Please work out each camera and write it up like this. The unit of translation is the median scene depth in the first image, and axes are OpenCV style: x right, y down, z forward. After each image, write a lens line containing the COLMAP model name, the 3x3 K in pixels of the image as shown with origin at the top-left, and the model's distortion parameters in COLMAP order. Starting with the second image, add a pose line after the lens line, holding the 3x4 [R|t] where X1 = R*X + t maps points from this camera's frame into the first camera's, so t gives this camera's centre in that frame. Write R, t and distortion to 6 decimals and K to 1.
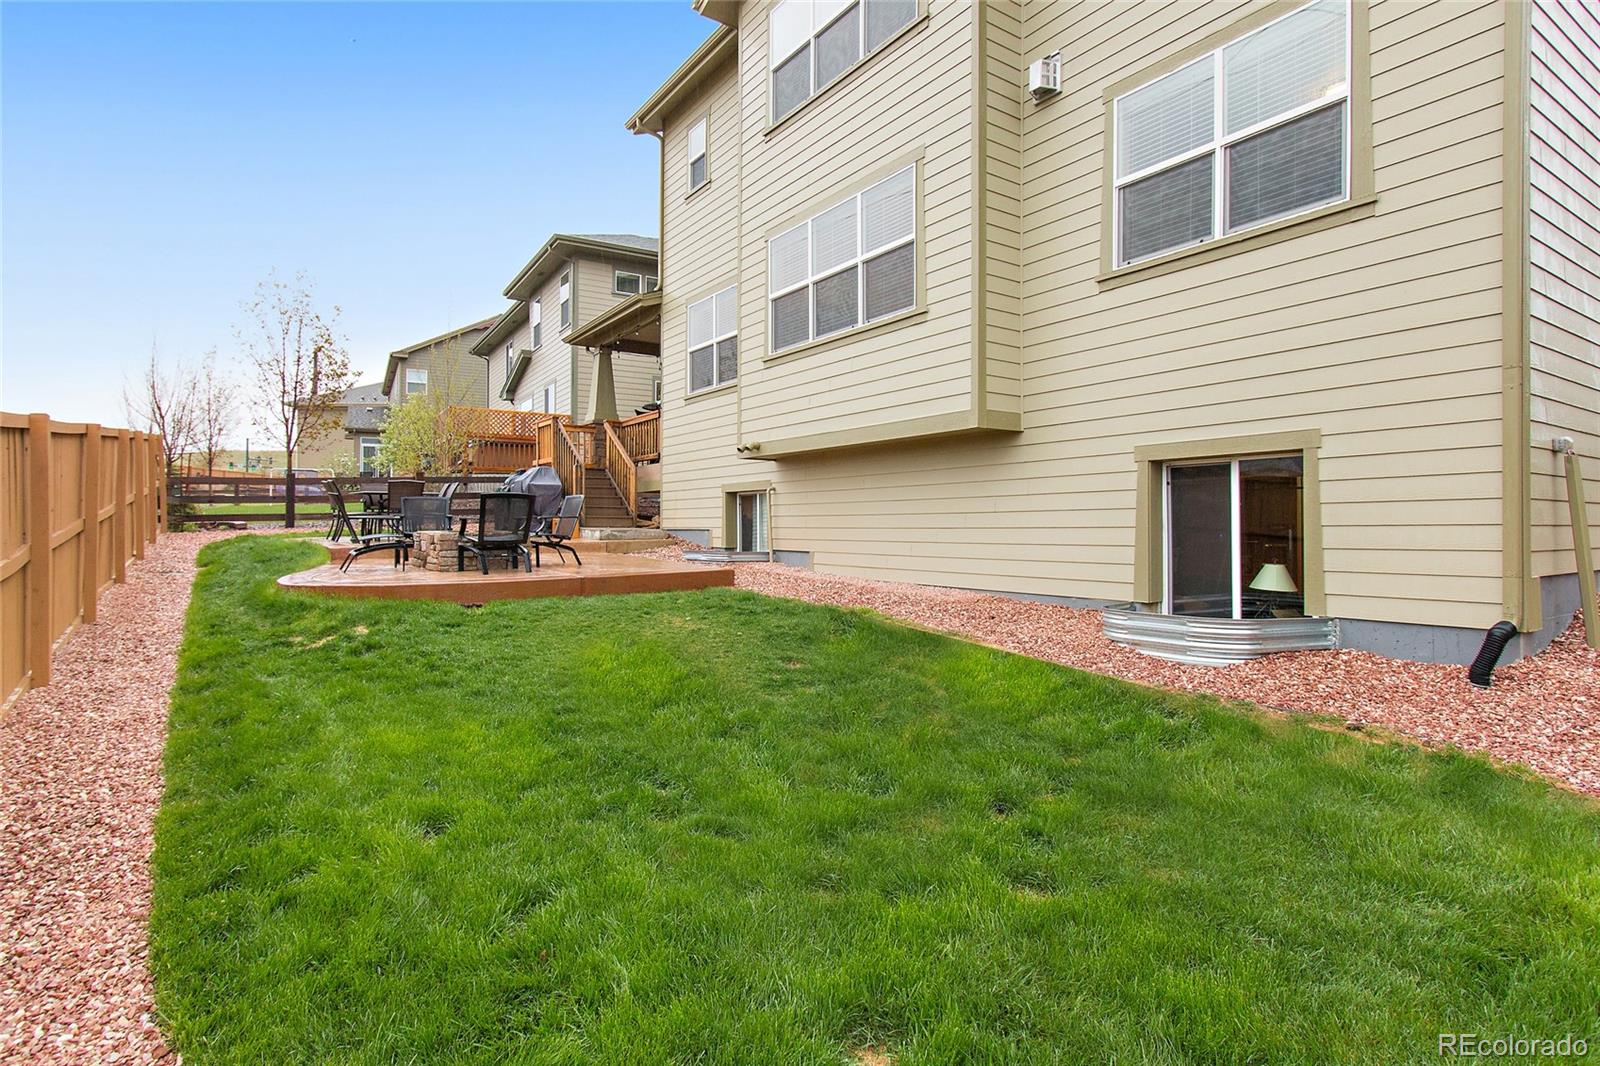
lens RADIAL K [[806.9, 0, 794.2], [0, 806.9, 526.8], [0, 0, 1]] dist [0.000492, -0.000903]
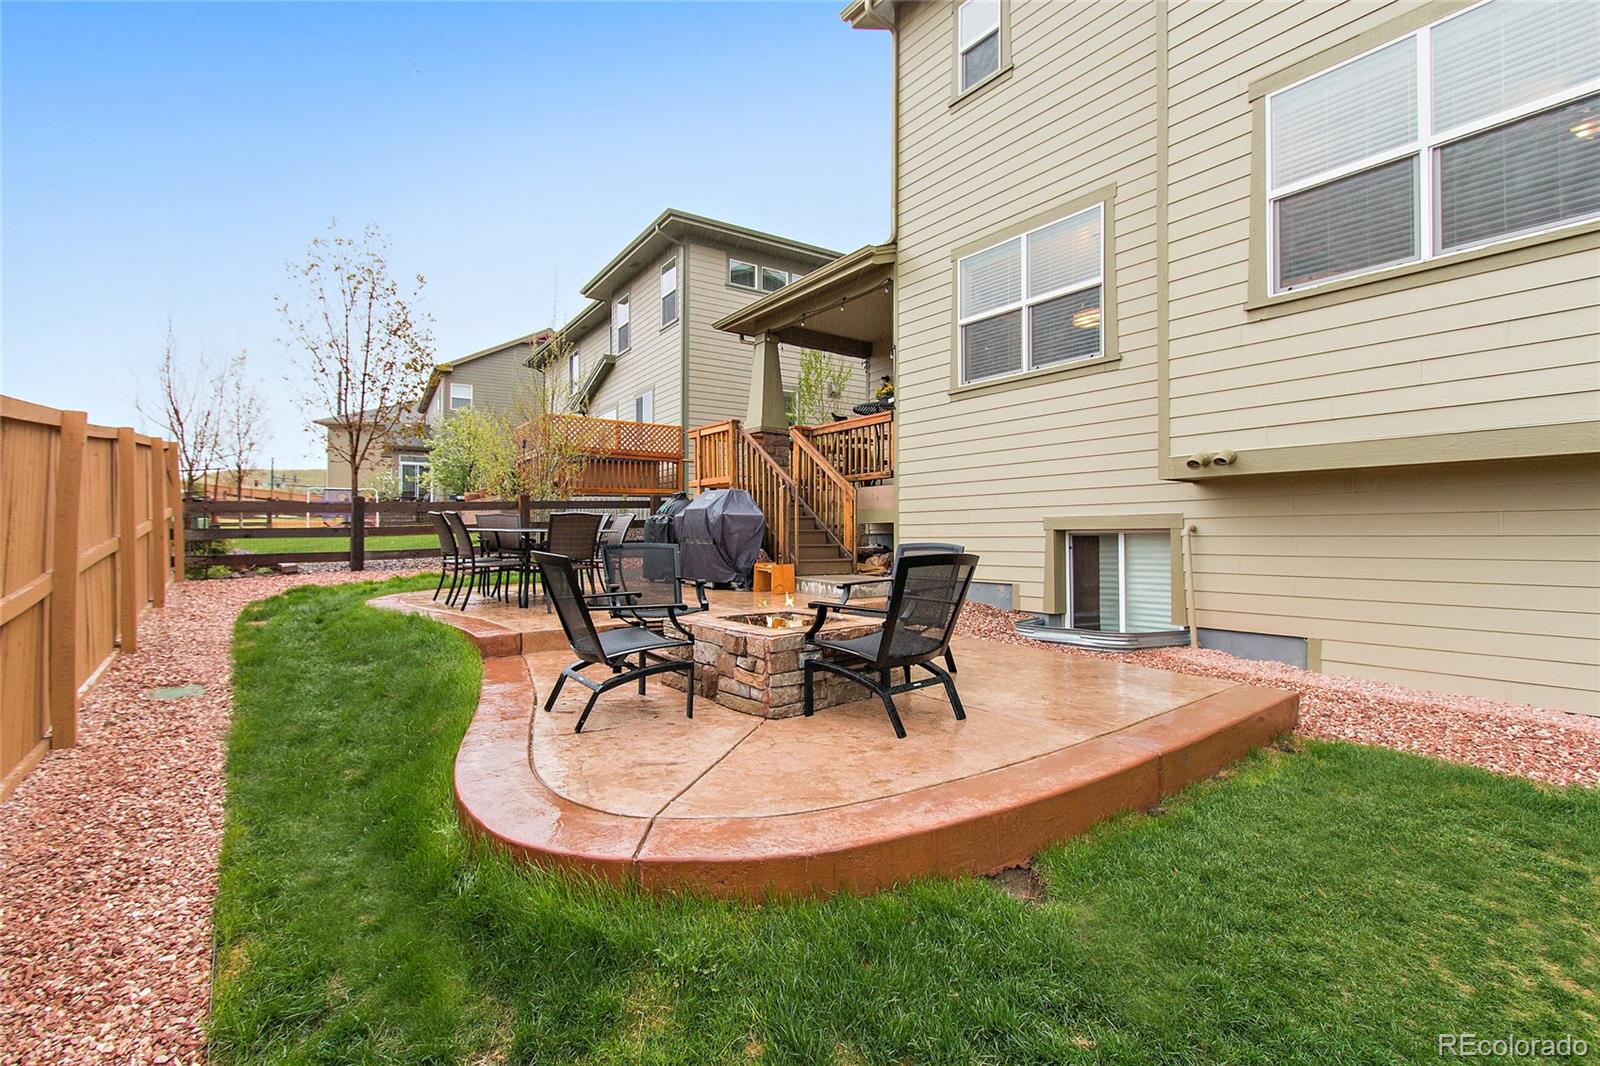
lens RADIAL K [[731.2, 0, 806.7], [0, 731.2, 539.4], [0, 0, 1]] dist [0.003903, 0.000072]
pose [[0.999348, 0.000342, 0.036110, -0.231650], [-0.000282, 0.999999, -0.001657, -0.025462], [-0.036111, 0.001646, 0.999346, 0.307014]]
